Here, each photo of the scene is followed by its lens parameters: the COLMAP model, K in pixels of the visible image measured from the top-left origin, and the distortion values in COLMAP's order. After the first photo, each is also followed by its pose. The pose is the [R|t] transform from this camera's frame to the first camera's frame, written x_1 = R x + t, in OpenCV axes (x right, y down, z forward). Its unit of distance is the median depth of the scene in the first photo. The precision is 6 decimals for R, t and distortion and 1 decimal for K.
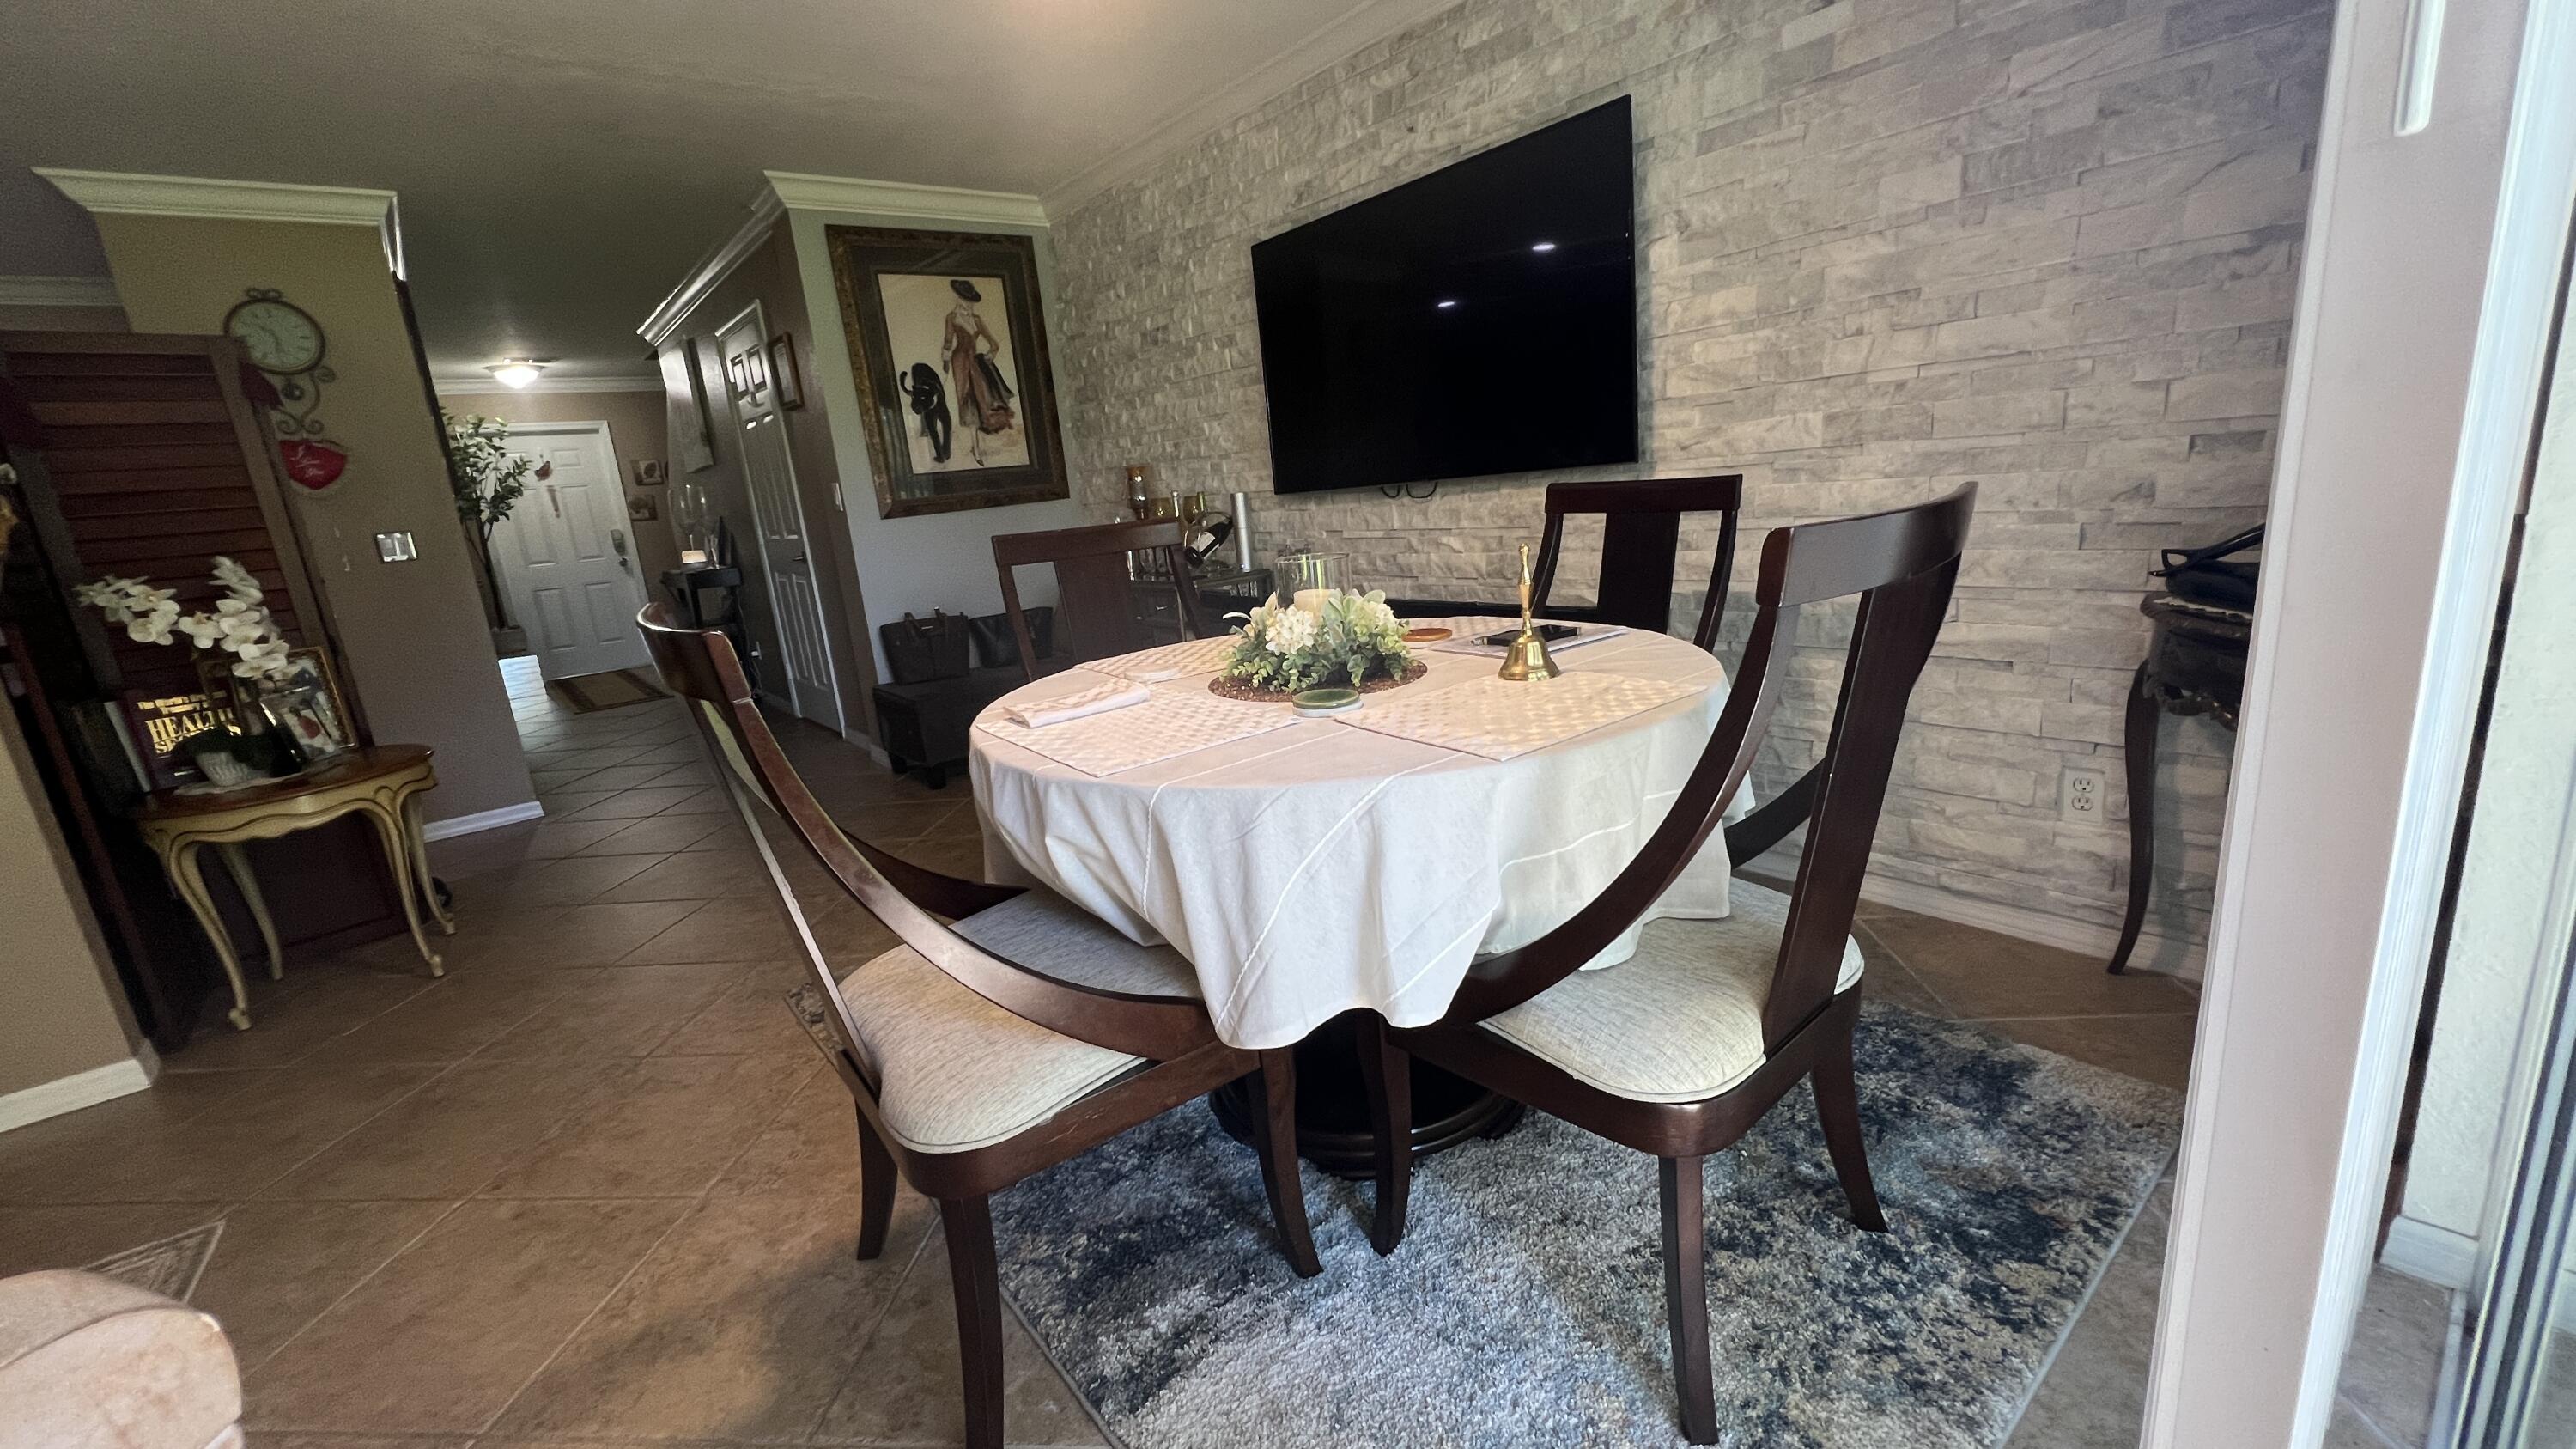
lens RADIAL K [[1028.4, 0, 1288.4], [0, 1028.4, 730.7], [0, 0, 1]] dist [-0.003533, 0.000842]
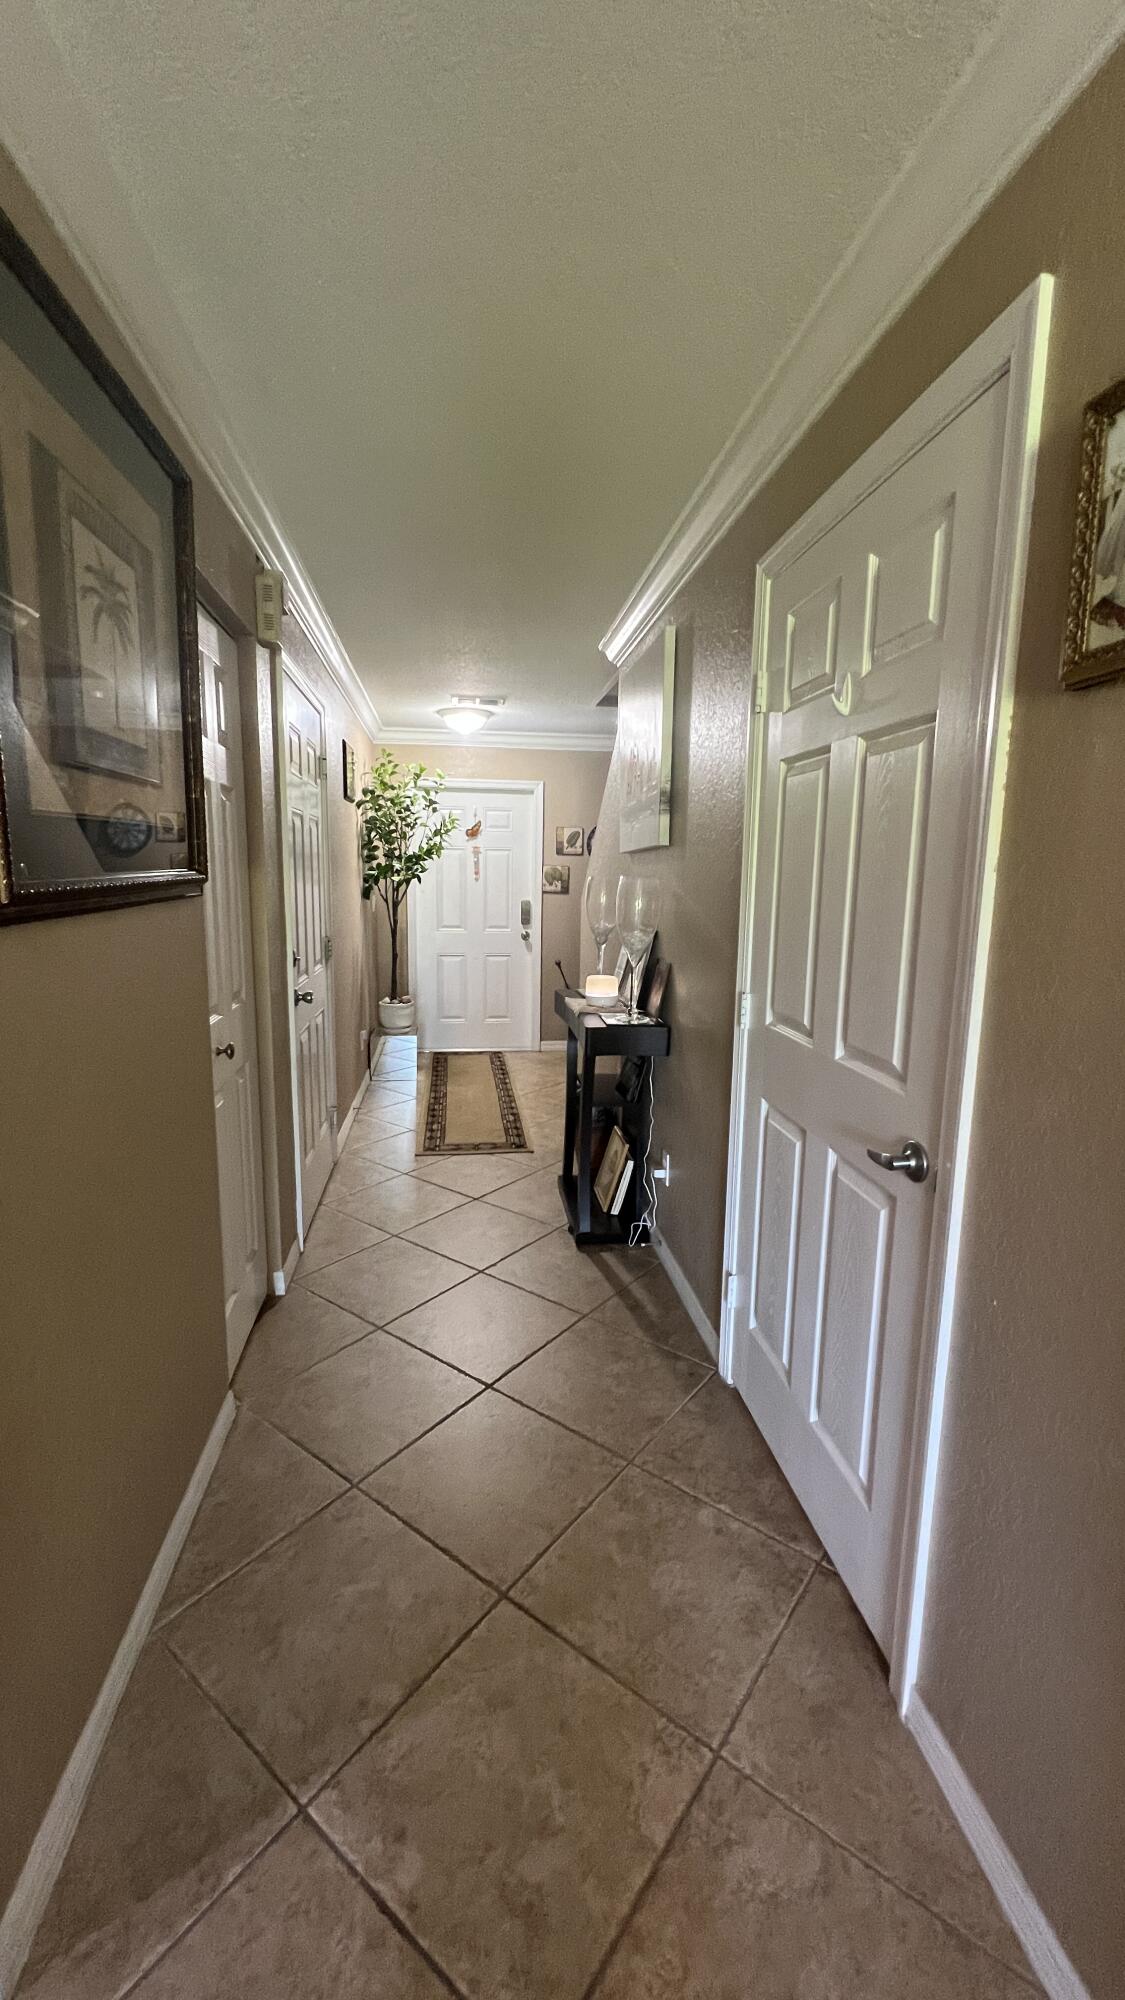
lens RADIAL K [[798.3, 0, 551.6], [0, 798.3, 1000.1], [0, 0, 1]] dist [-0.003533, 0.000842]
pose [[0.839335, 0.184738, -0.511262, -0.864980], [-0.216812, 0.976208, -0.003199, -0.372184], [0.498507, 0.113533, 0.859419, 1.383641]]
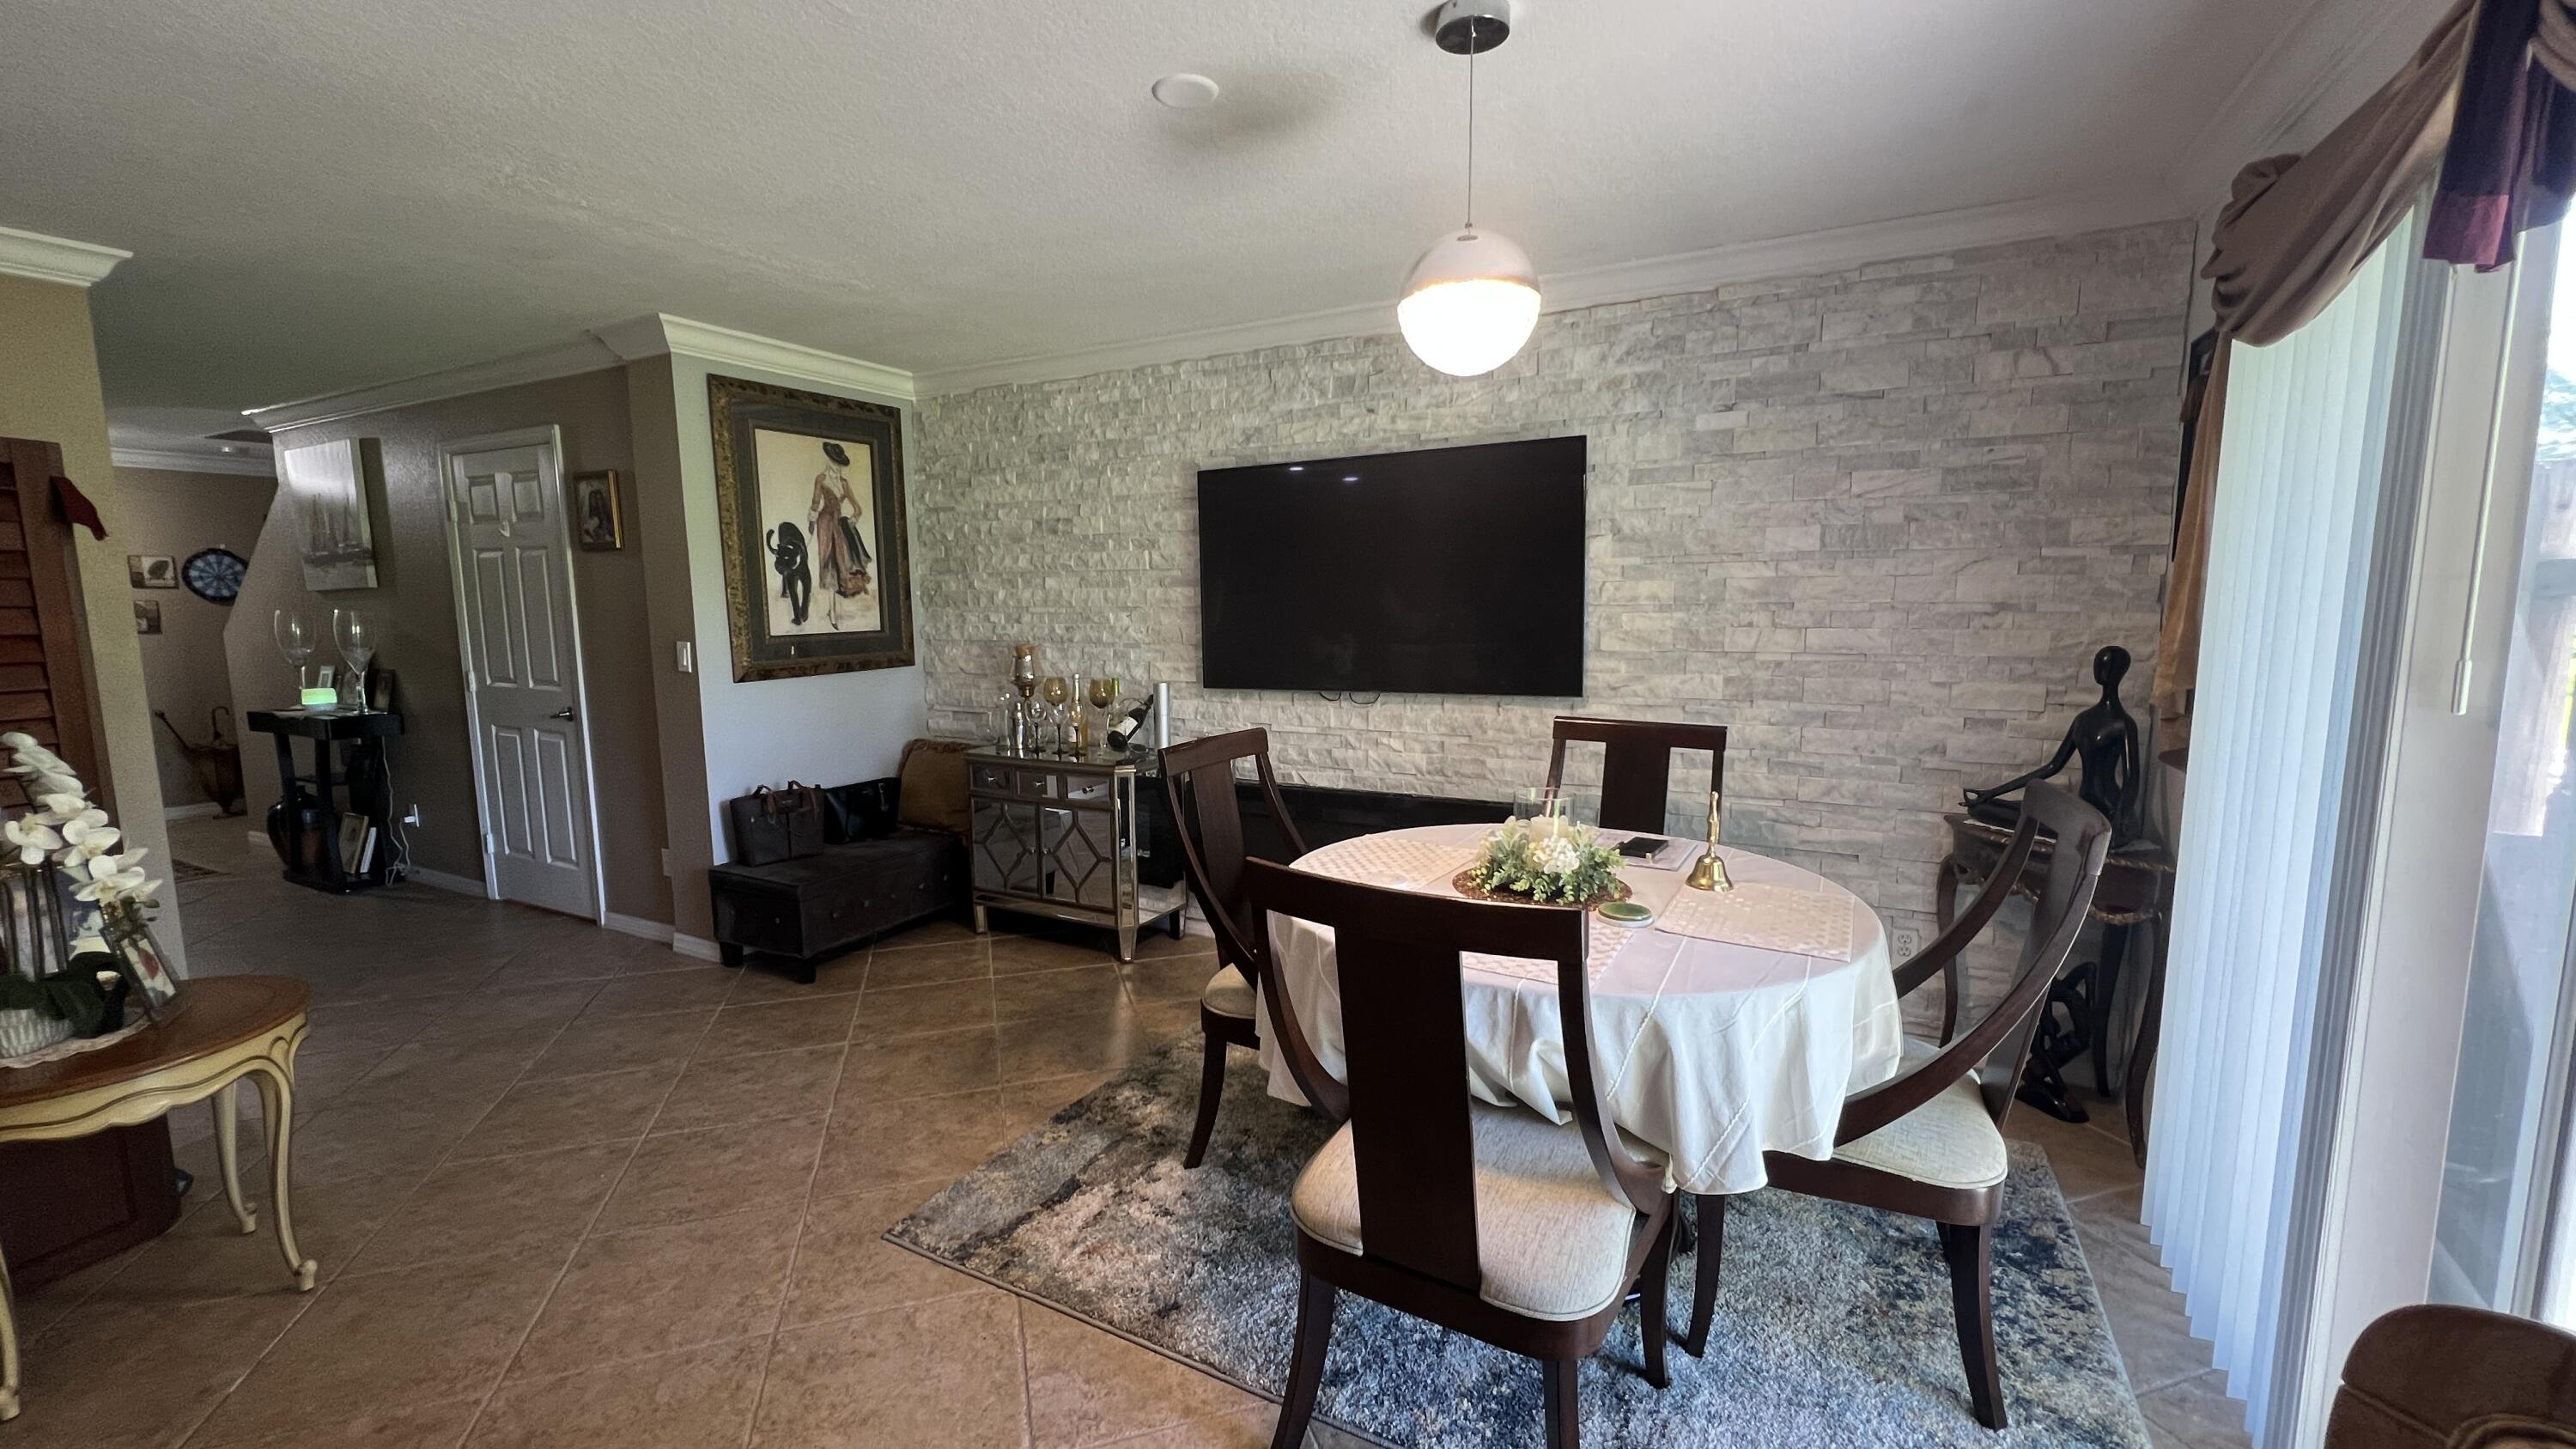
lens RADIAL K [[1028.4, 0, 1287.9], [0, 1028.4, 729.3], [0, 0, 1]] dist [-0.003533, 0.000842]
pose [[0.917532, 0.031953, 0.396376, -0.502525], [0.022523, 0.990991, -0.132024, -0.055934], [-0.397023, 0.130064, 0.908546, -0.026810]]
